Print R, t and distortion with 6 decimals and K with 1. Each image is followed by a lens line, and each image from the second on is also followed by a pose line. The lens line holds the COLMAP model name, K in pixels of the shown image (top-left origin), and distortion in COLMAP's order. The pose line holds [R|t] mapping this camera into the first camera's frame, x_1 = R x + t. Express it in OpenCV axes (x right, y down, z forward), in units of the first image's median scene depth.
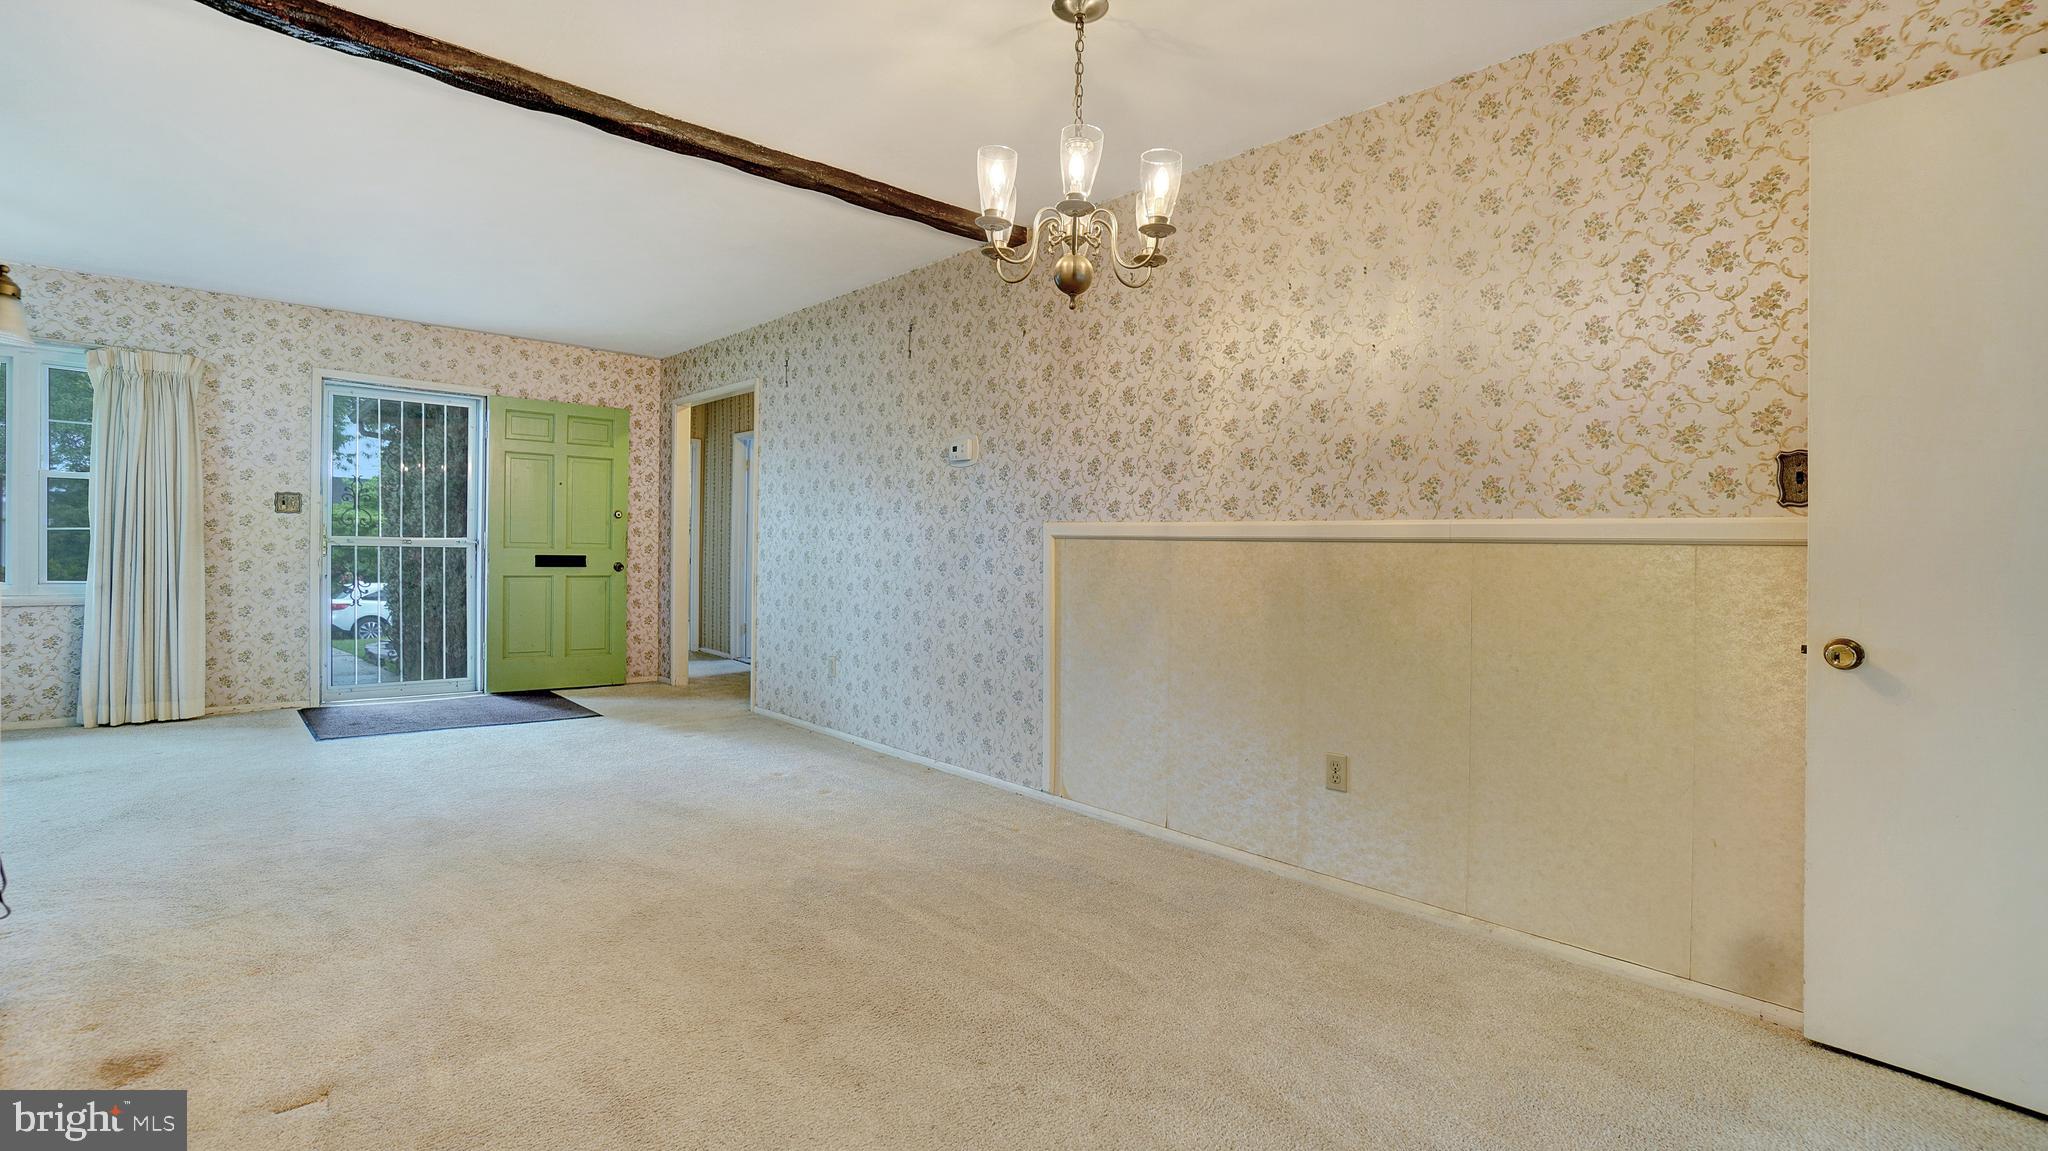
lens RADIAL K [[915.5, 0, 1023.5], [0, 915.5, 568.4], [0, 0, 1]] dist [-0.020384, 0.000135]
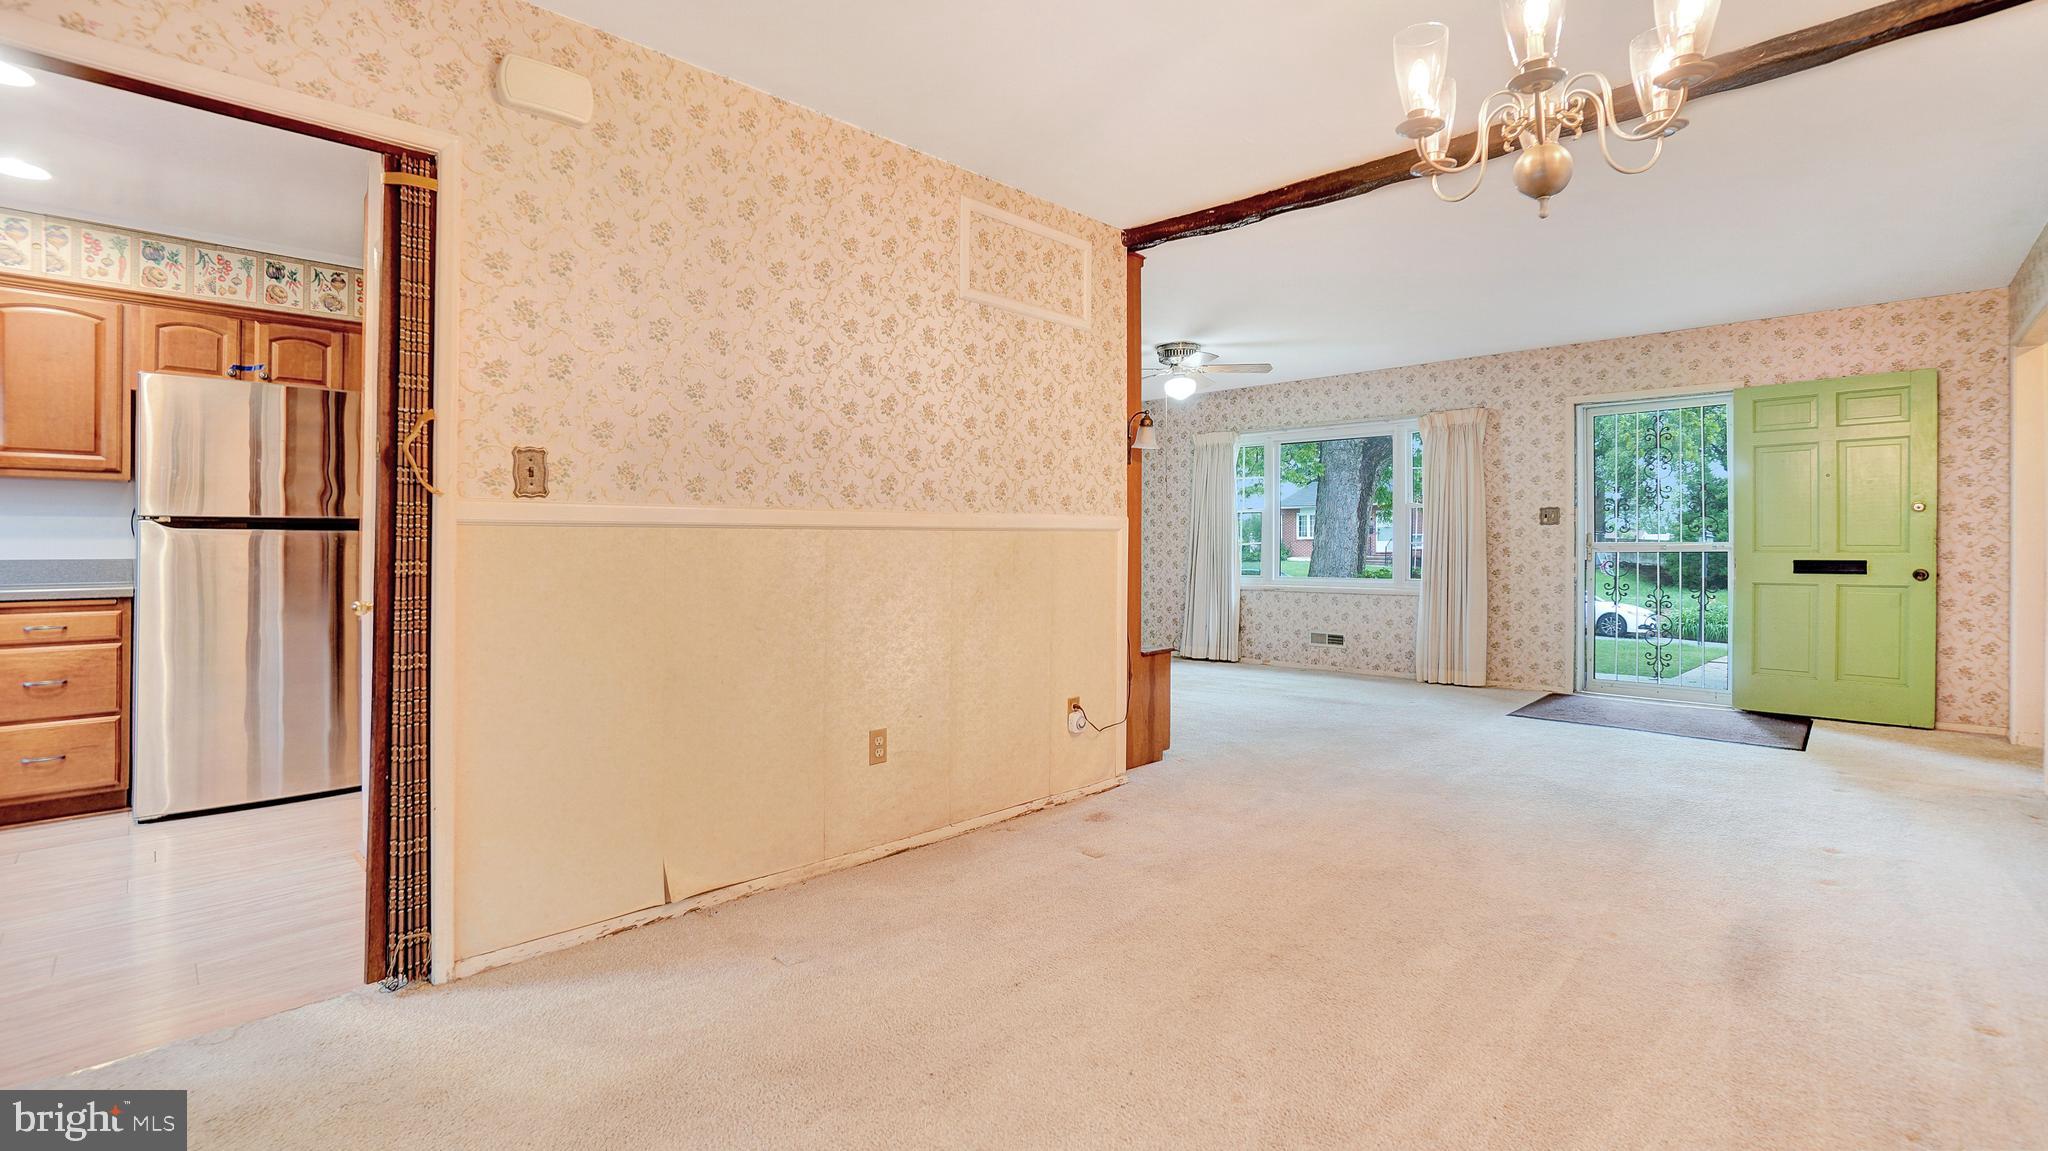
lens RADIAL K [[915.5, 0, 996.2], [0, 915.5, 546.0], [0, 0, 1]] dist [-0.020384, 0.000135]
pose [[0.053529, -0.021939, -0.998325, 0.333183], [-0.016822, 0.999597, -0.022869, 0.005591], [0.998425, 0.018018, 0.053138, 0.223738]]
